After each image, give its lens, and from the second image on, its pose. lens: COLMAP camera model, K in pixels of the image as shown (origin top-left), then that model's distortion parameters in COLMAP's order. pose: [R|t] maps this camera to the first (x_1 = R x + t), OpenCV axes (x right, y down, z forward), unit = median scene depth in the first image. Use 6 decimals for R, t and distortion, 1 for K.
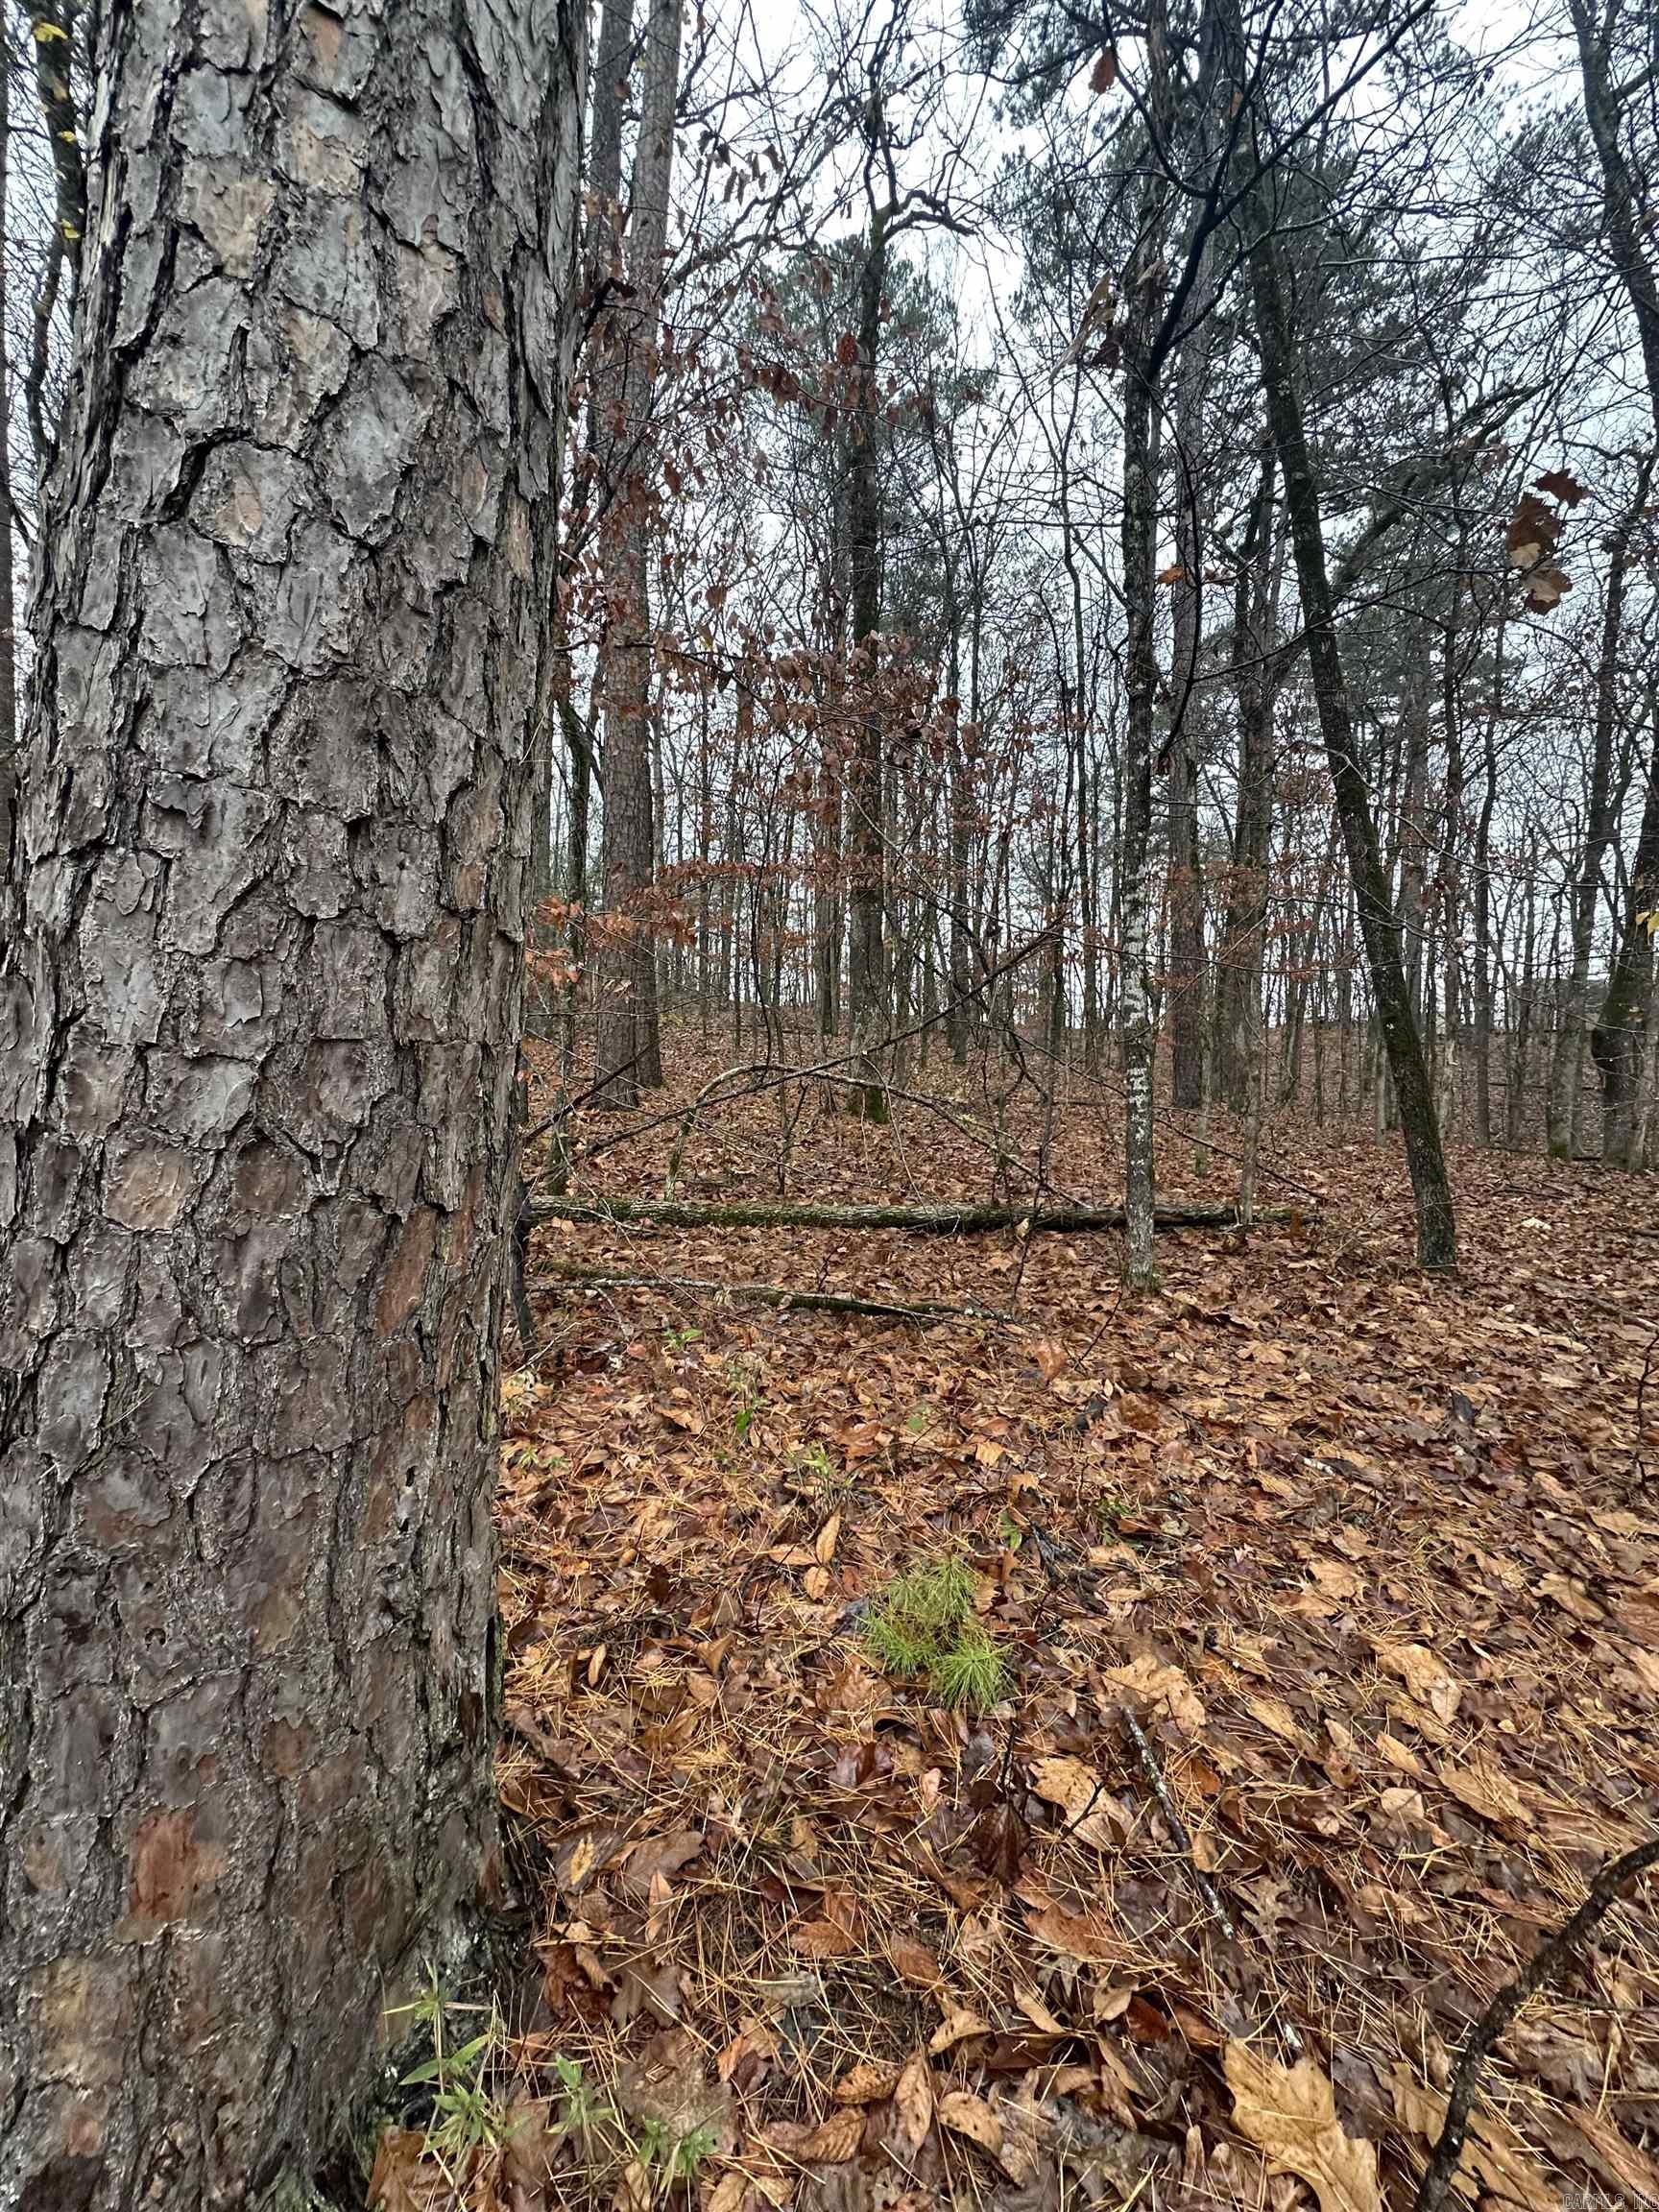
lens RADIAL K [[883.7, 0, 828.0], [0, 883.7, 1103.0], [0, 0, 1]] dist [-0.002516, 0.000842]
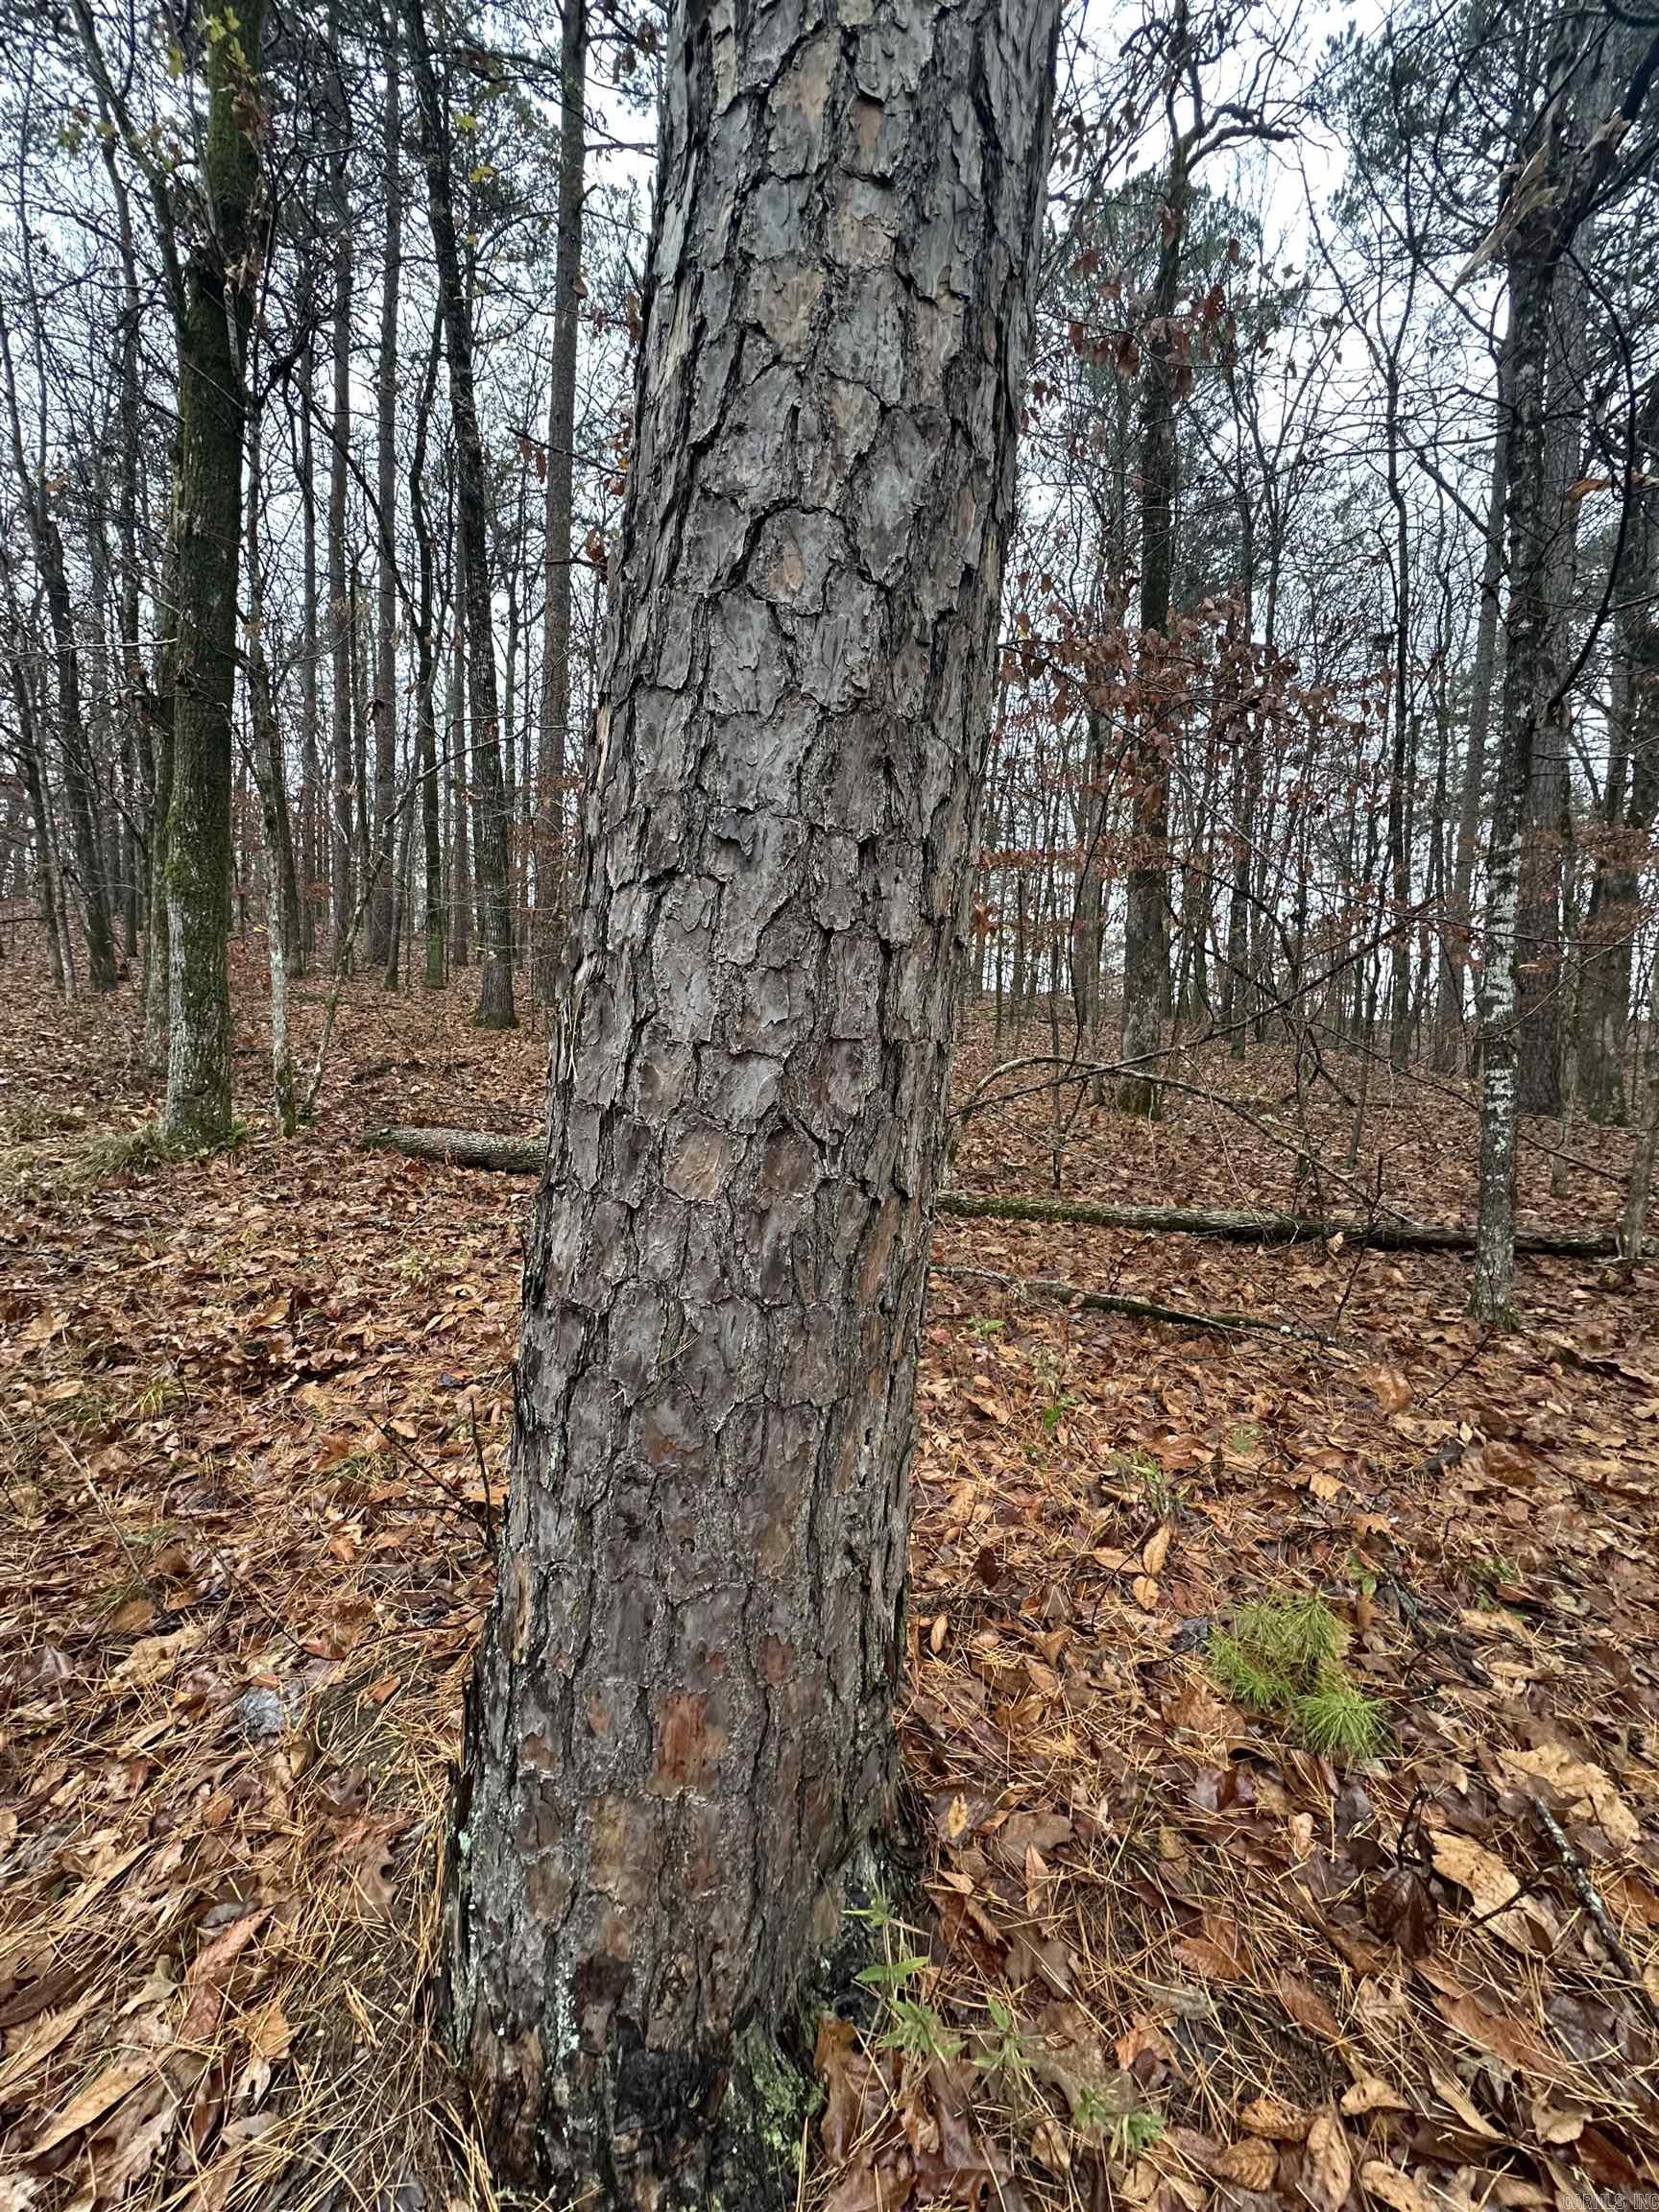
lens RADIAL K [[883.7, 0, 828.0], [0, 883.7, 1103.0], [0, 0, 1]] dist [-0.002516, 0.000842]
pose [[0.961981, 0.032692, -0.271154, -0.194469], [-0.029161, 0.999429, 0.017043, -0.007271], [0.271557, -0.008488, 0.962385, -0.054562]]
